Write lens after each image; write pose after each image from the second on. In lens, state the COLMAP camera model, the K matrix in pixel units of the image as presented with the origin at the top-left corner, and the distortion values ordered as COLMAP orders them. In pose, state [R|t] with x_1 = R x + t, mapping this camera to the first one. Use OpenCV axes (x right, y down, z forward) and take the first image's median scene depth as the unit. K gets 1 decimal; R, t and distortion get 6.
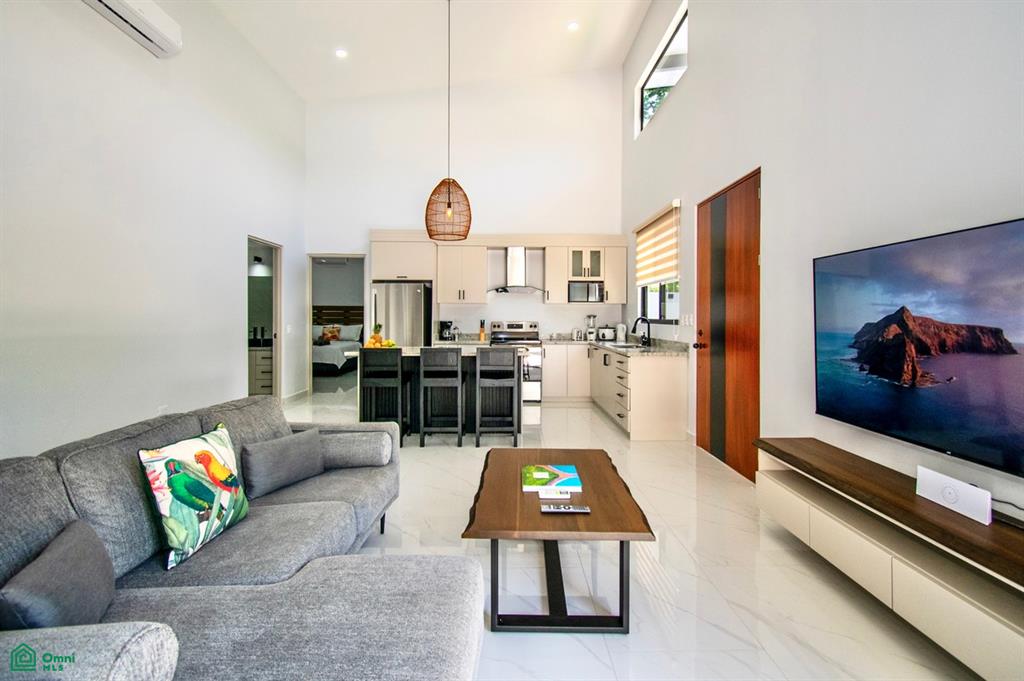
lens RADIAL K [[452.1, 0, 509.1], [0, 452.1, 320.9], [0, 0, 1]] dist [-0.000072, -0.000047]
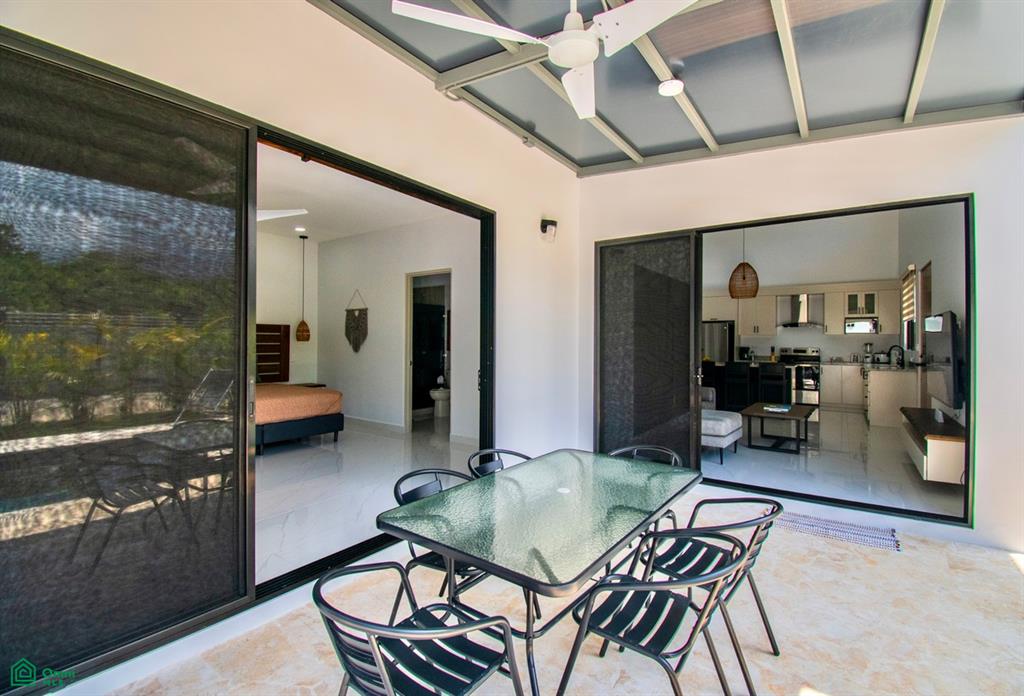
lens RADIAL K [[445.8, 0, 535.9], [0, 445.8, 341.3], [0, 0, 1]] dist [-0.001852, -0.000146]
pose [[0.820330, -0.002072, -0.571887, 0.135787], [-0.005767, 0.999913, -0.011895, 0.002181], [0.571862, 0.013056, 0.820246, -0.599958]]
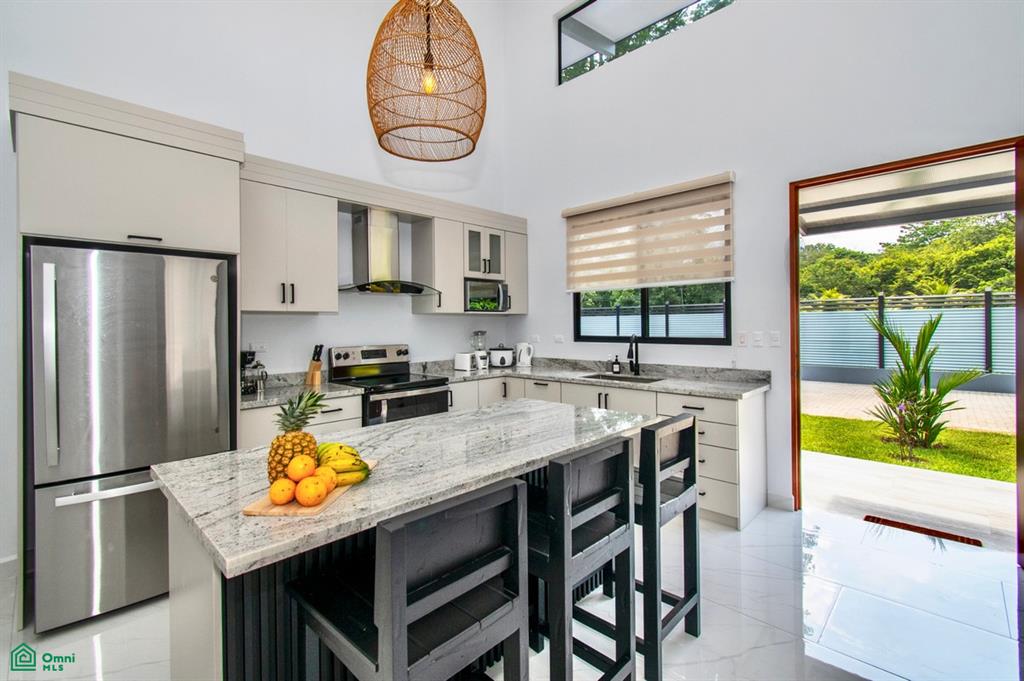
lens RADIAL K [[461.1, 0, 511.7], [0, 461.1, 326.5], [0, 0, 1]] dist [0.000904, 0.000101]
pose [[0.704156, -0.013601, 0.709915, -0.276847], [0.017973, 0.999838, 0.001328, -0.020230], [-0.709818, 0.011824, 0.704286, 0.505017]]
